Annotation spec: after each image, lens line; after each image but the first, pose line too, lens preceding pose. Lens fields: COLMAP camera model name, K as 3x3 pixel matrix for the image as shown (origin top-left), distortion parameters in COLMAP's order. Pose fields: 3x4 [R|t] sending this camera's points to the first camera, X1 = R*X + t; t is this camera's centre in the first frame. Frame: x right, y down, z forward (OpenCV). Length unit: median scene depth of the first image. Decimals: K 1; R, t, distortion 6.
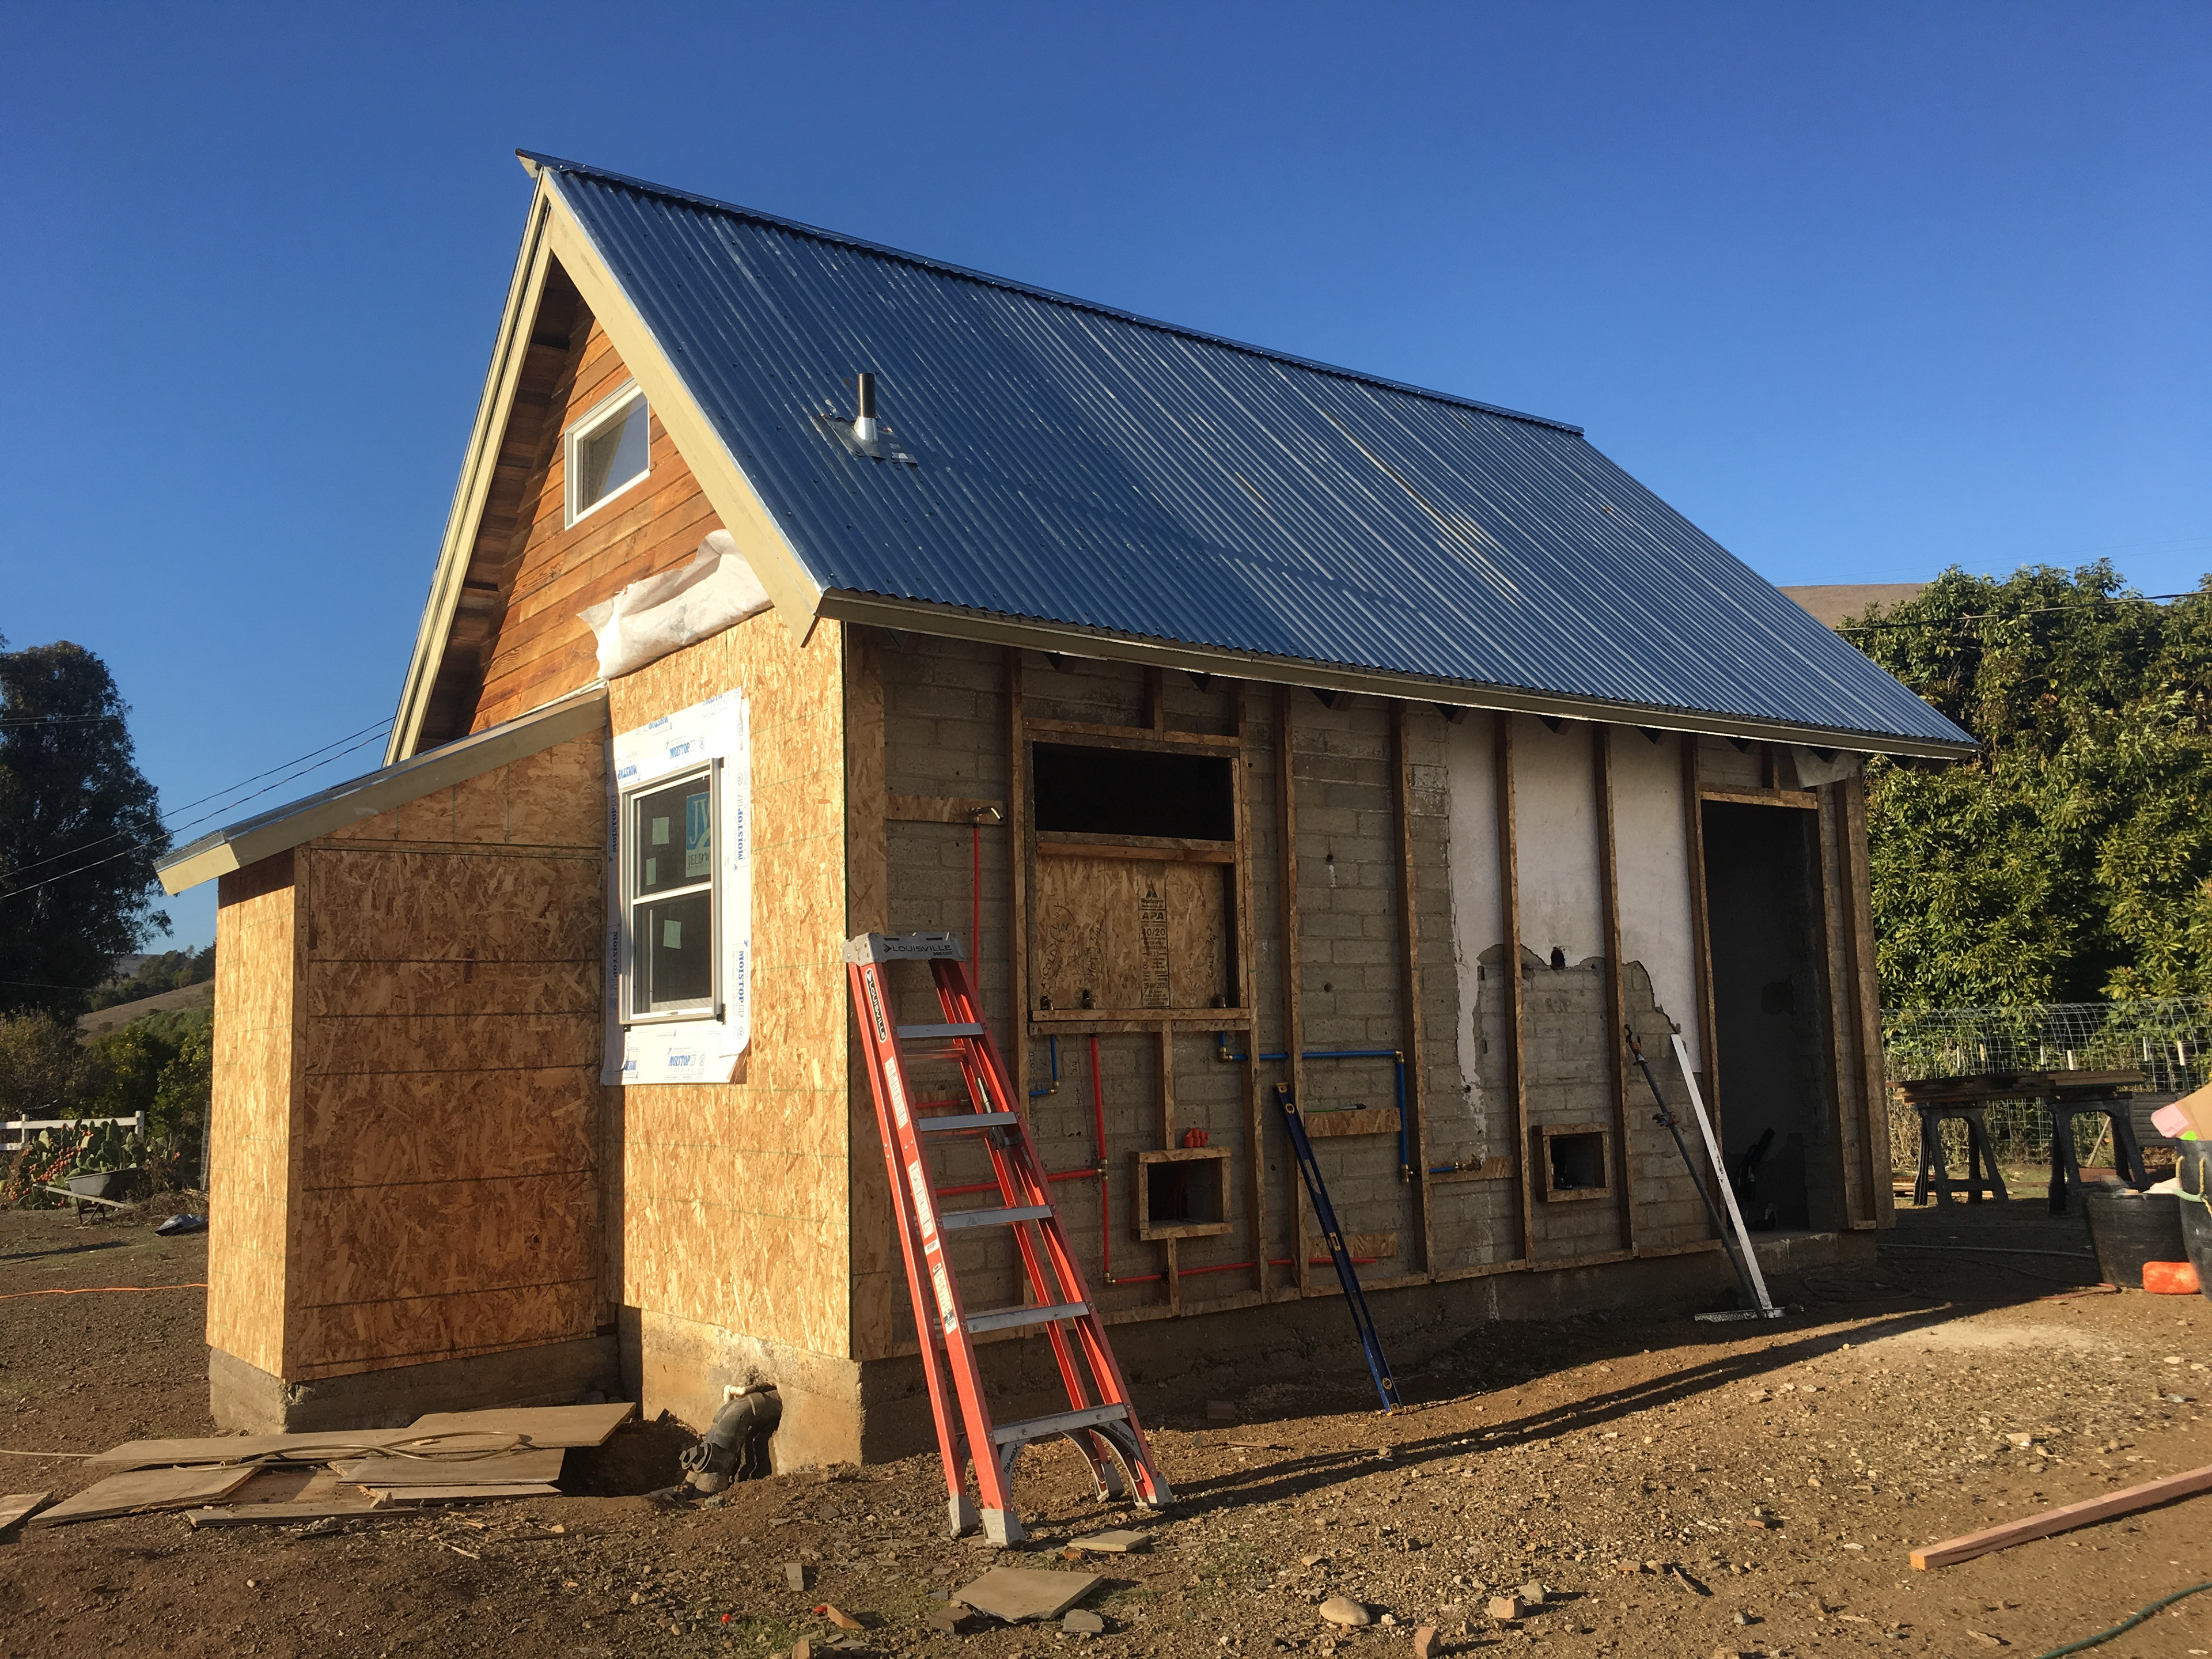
lens RADIAL K [[1951.0, 0, 1108.0], [0, 1951.0, 830.2], [0, 0, 1]] dist [0.003206, -0.002430]
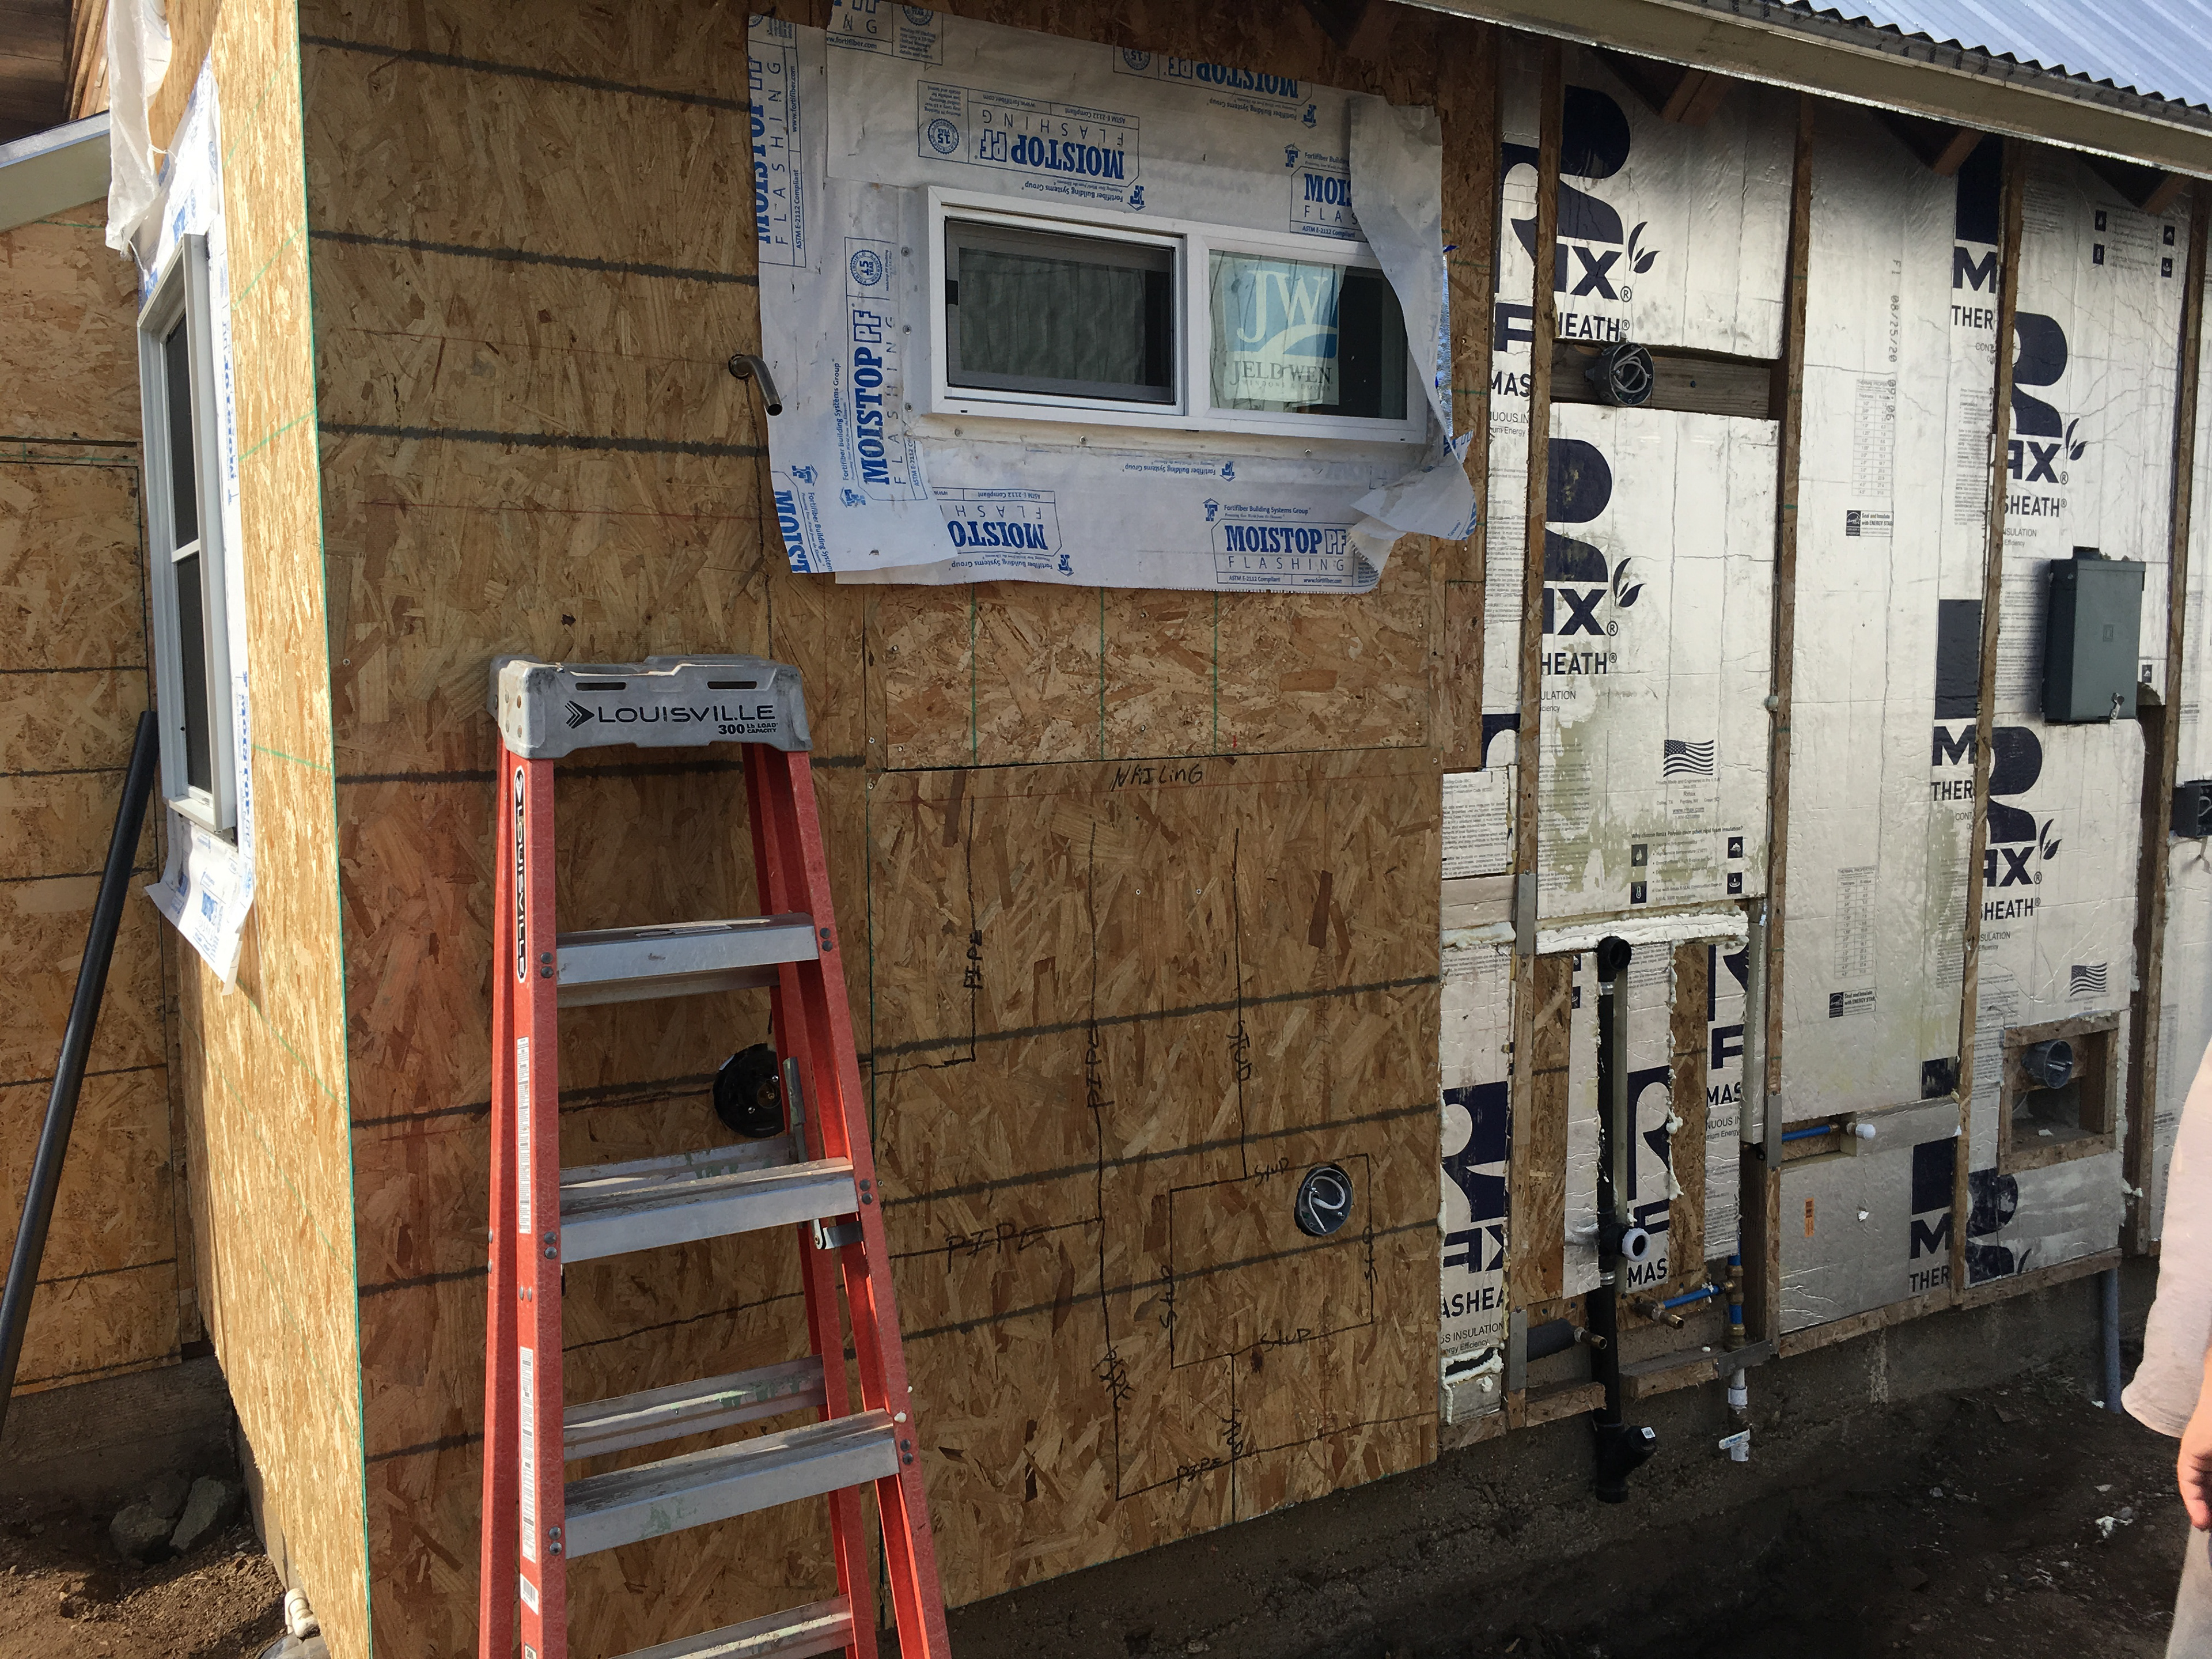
lens RADIAL K [[1951.0, 0, 1106.3], [0, 1951.0, 823.4], [0, 0, 1]] dist [0.003206, -0.002430]
pose [[0.995260, 0.034185, -0.091046, 0.037224], [-0.012365, 0.973068, 0.230188, -0.014240], [0.096463, -0.227971, 0.968878, 0.523047]]
